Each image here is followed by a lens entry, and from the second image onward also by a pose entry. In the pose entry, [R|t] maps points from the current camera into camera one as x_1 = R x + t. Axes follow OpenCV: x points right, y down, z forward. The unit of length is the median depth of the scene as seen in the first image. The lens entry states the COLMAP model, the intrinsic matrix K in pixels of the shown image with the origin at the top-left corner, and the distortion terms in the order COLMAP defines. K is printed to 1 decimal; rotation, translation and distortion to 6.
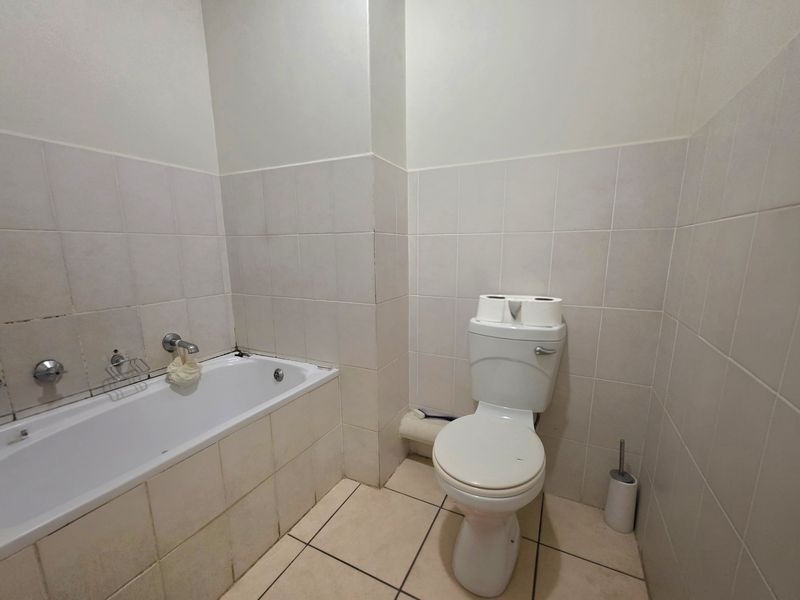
lens RADIAL K [[330.1, 0, 400.1], [0, 330.1, 312.1], [0, 0, 1]] dist [0.000487, 0.000029]
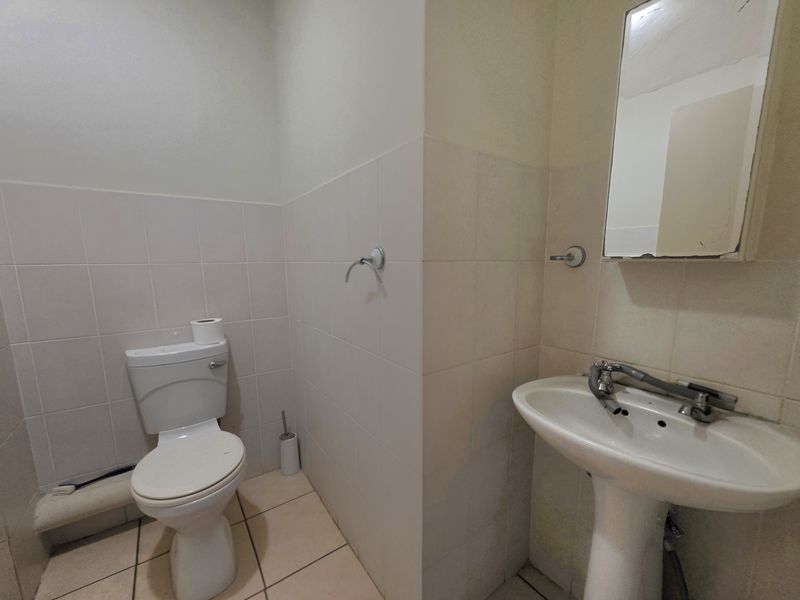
lens RADIAL K [[330.1, 0, 400.1], [0, 330.1, 312.1], [0, 0, 1]] dist [0.000487, 0.000029]
pose [[0.469267, -0.131616, 0.873193, -0.255464], [0.169840, 0.983821, 0.057017, -0.020520], [-0.866570, 0.121547, 0.484028, -0.157895]]
